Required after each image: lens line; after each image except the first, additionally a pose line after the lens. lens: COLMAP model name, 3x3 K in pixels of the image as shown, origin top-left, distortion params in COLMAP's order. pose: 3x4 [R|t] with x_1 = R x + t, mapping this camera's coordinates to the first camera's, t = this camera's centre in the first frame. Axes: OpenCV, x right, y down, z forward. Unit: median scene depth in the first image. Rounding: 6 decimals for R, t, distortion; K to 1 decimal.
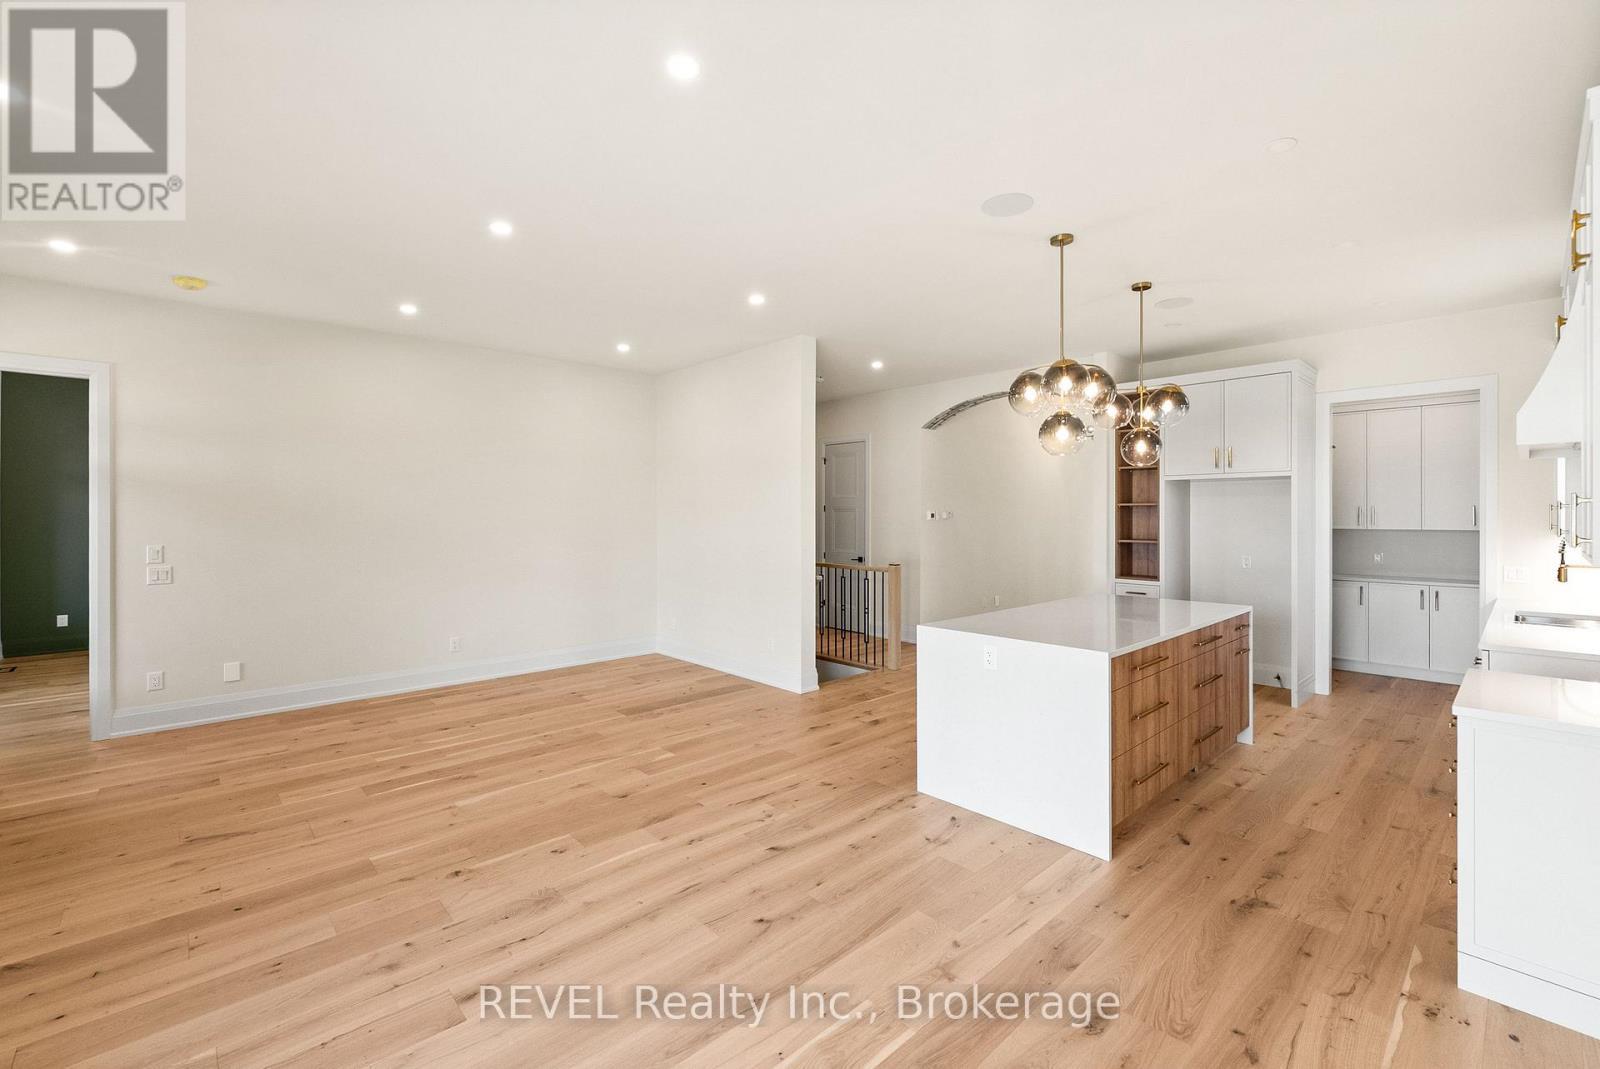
lens RADIAL K [[665.8, 0, 808.1], [0, 665.8, 514.7], [0, 0, 1]] dist [0.000357, -0.000631]
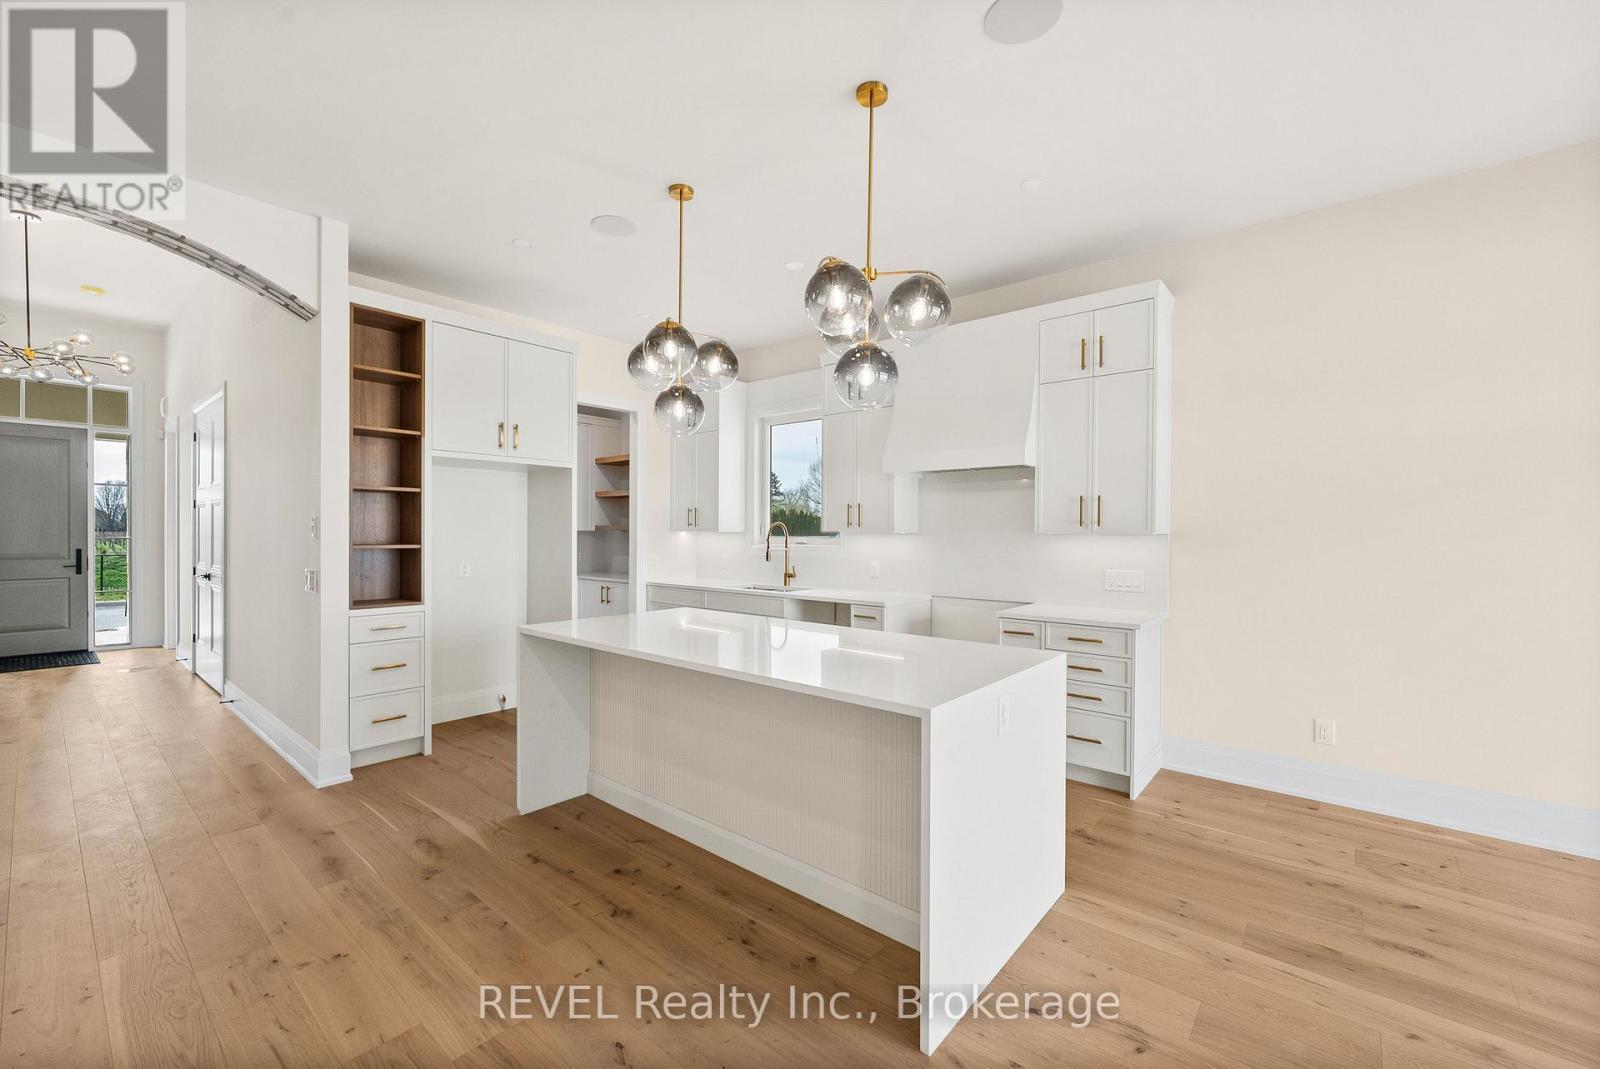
lens RADIAL K [[654.8, 0, 799.5], [0, 654.8, 536.5], [0, 0, 1]] dist [-0.003704, -0.000218]
pose [[-0.110669, -0.005940, 0.993840, -0.214312], [-0.007265, 0.999960, 0.005168, 0.031592], [-0.993831, -0.006648, -0.110708, 0.861699]]
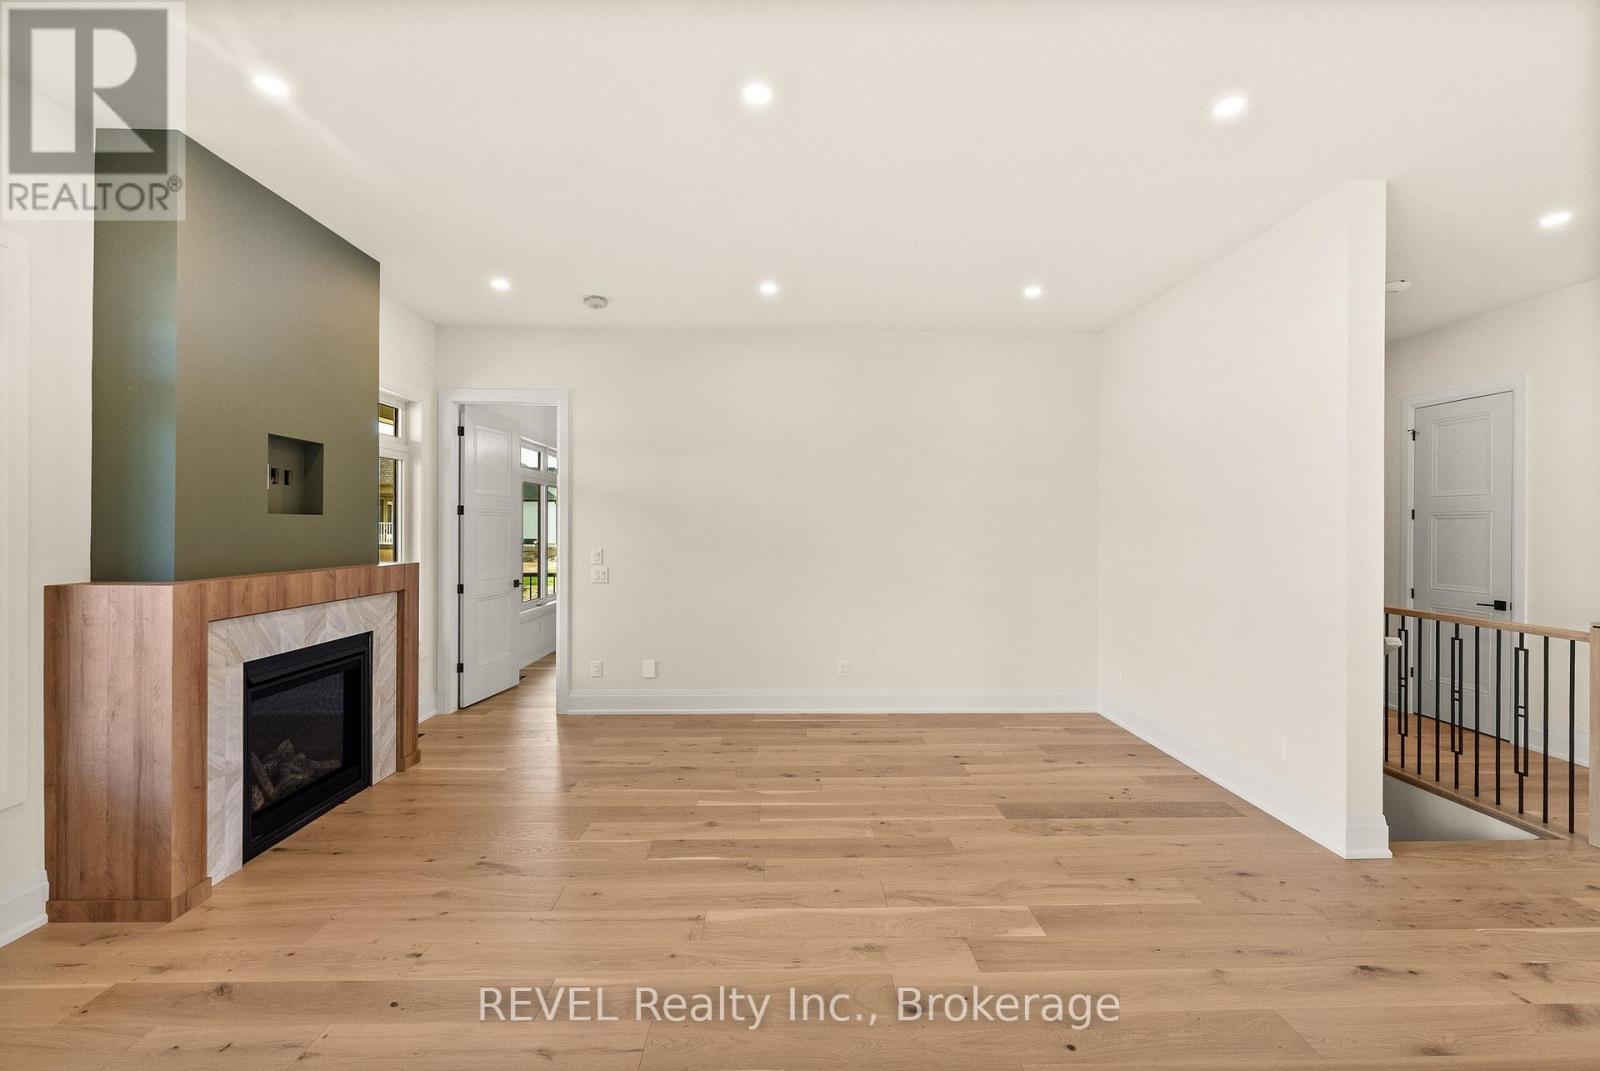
lens RADIAL K [[665.8, 0, 804.0], [0, 665.8, 522.1], [0, 0, 1]] dist [0.000357, -0.000631]
pose [[0.749952, -0.001862, -0.661490, 0.019738], [-0.004037, 0.999965, -0.007392, 0.009914], [0.661480, 0.008214, 0.749918, 0.373652]]
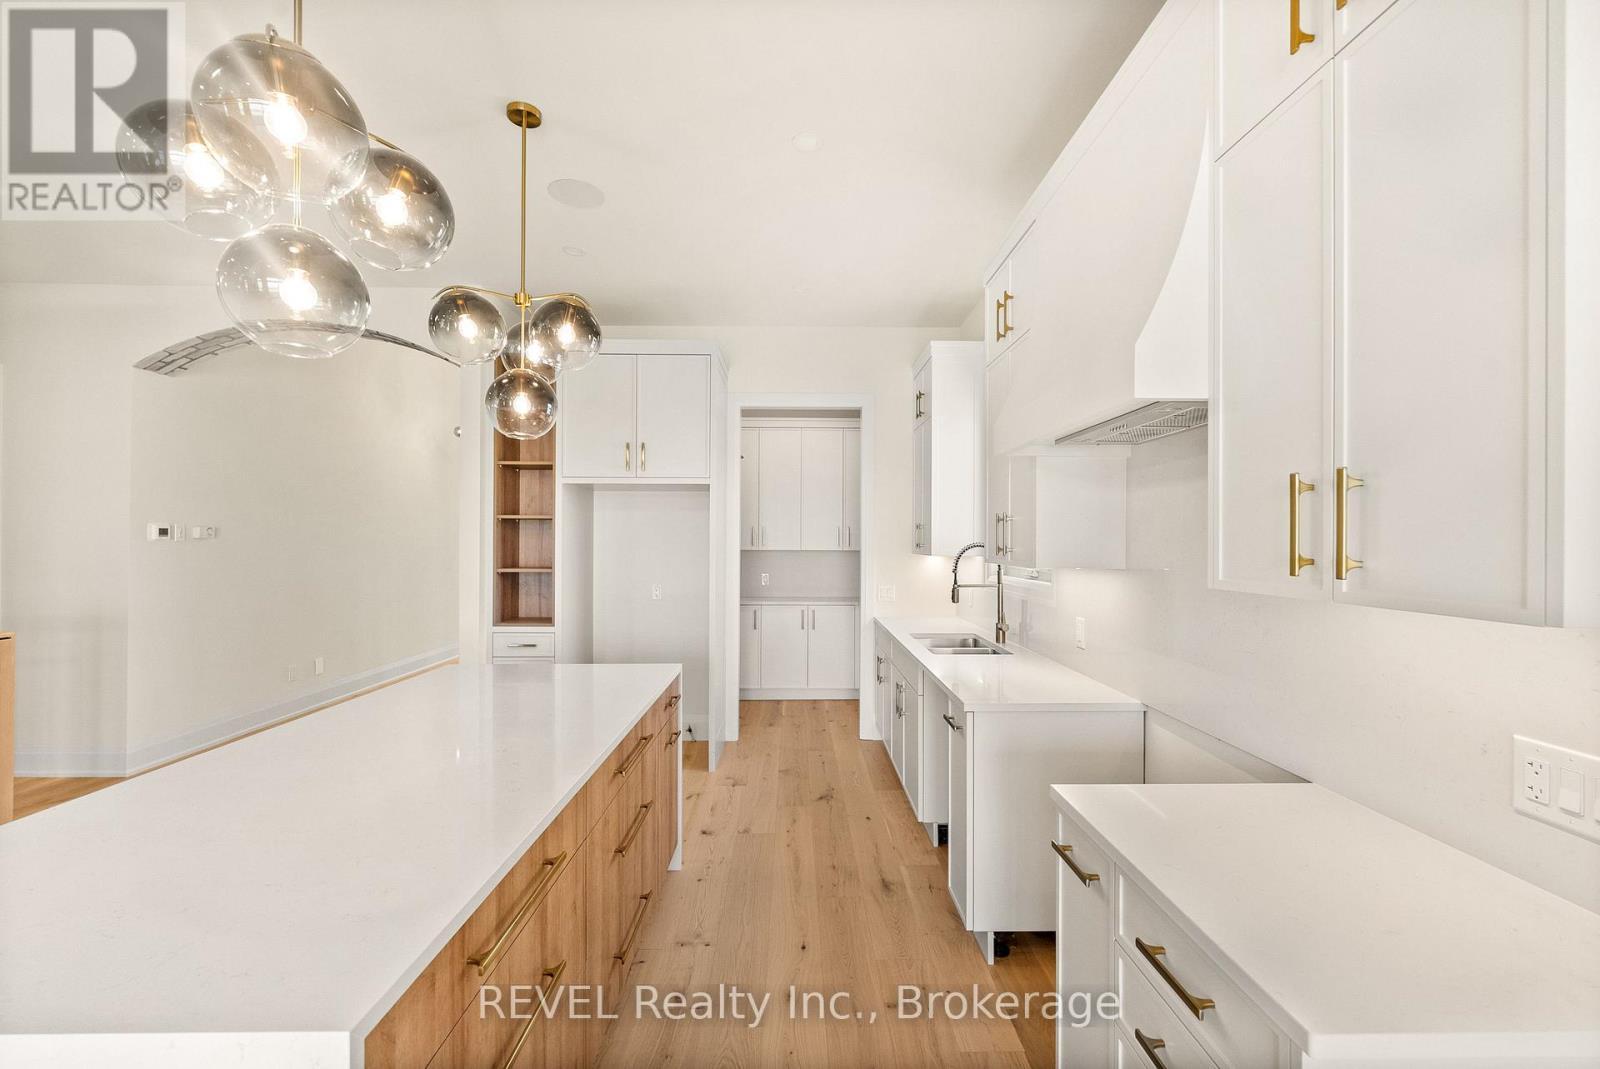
lens RADIAL K [[665.8, 0, 799.3], [0, 665.8, 539.4], [0, 0, 1]] dist [0.000357, -0.000631]
pose [[0.673240, 0.001684, 0.739422, 0.224130], [-0.003248, 0.999994, 0.000680, 0.008685], [-0.739417, -0.002859, 0.673242, 0.415506]]
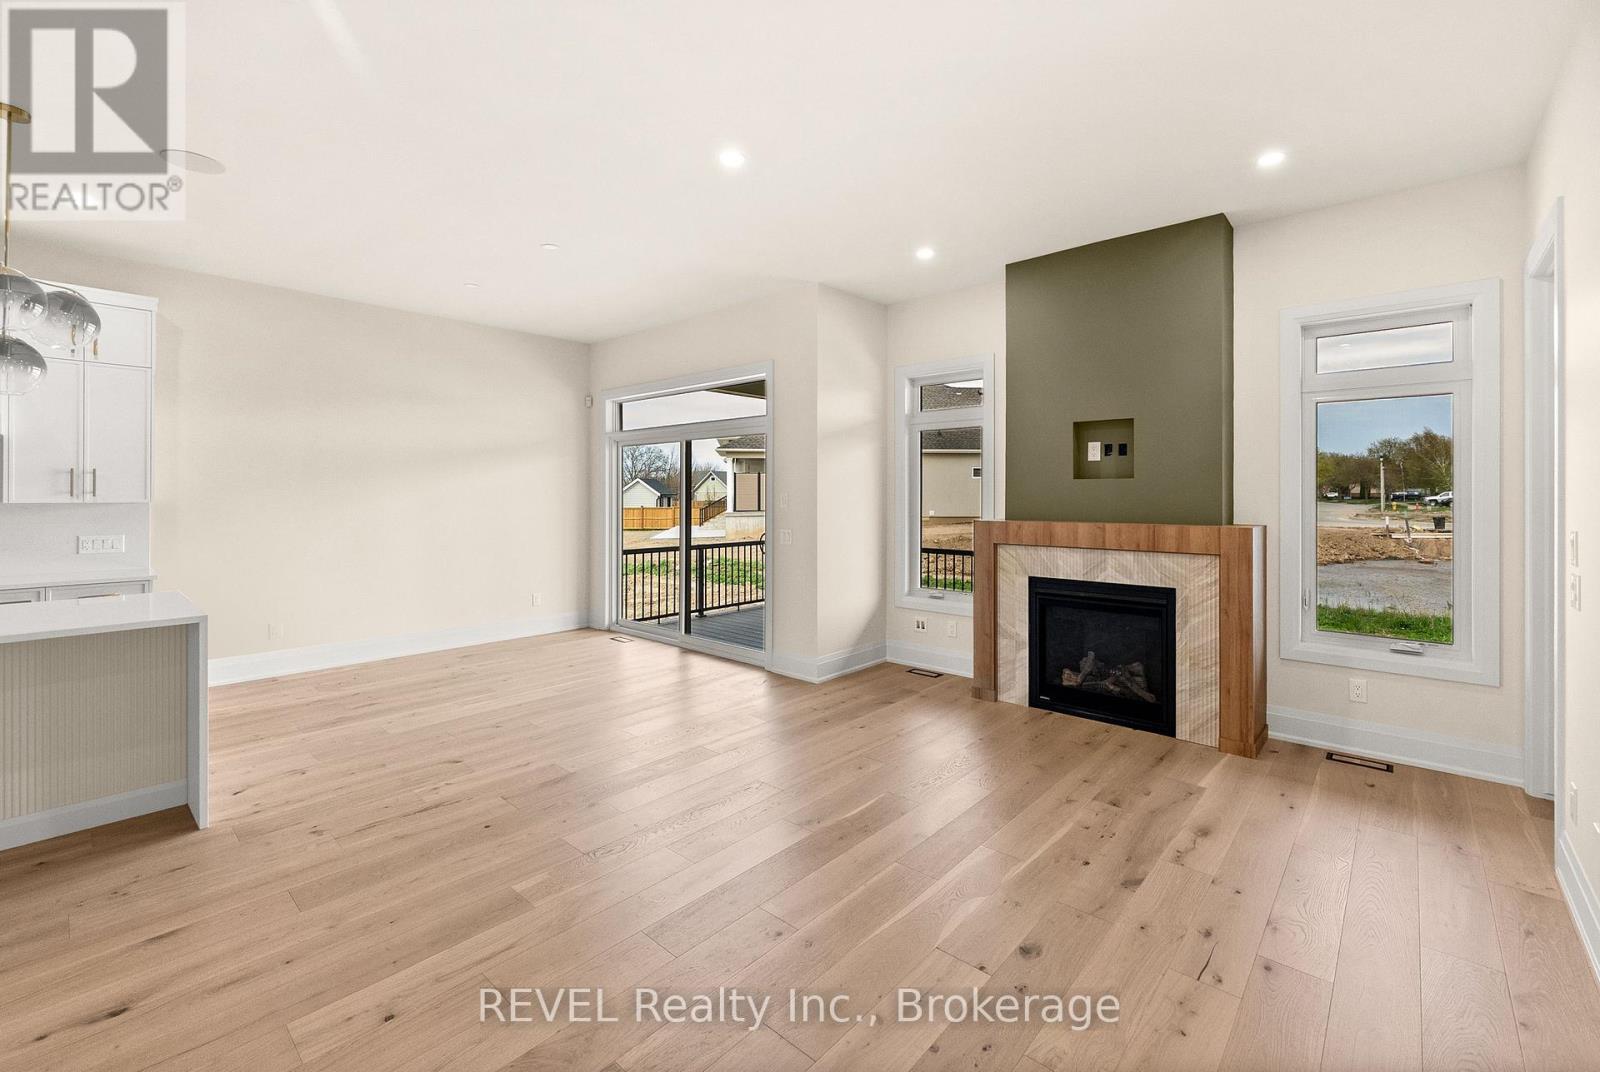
lens RADIAL K [[681.6, 0, 800.5], [0, 681.6, 493.5], [0, 0, 1]] dist [0.003971, -0.001052]
pose [[-0.997070, 0.001068, -0.076486, -0.349678], [0.001257, 0.999996, -0.002425, 0.019730], [0.076483, -0.002514, -0.997068, 1.391476]]
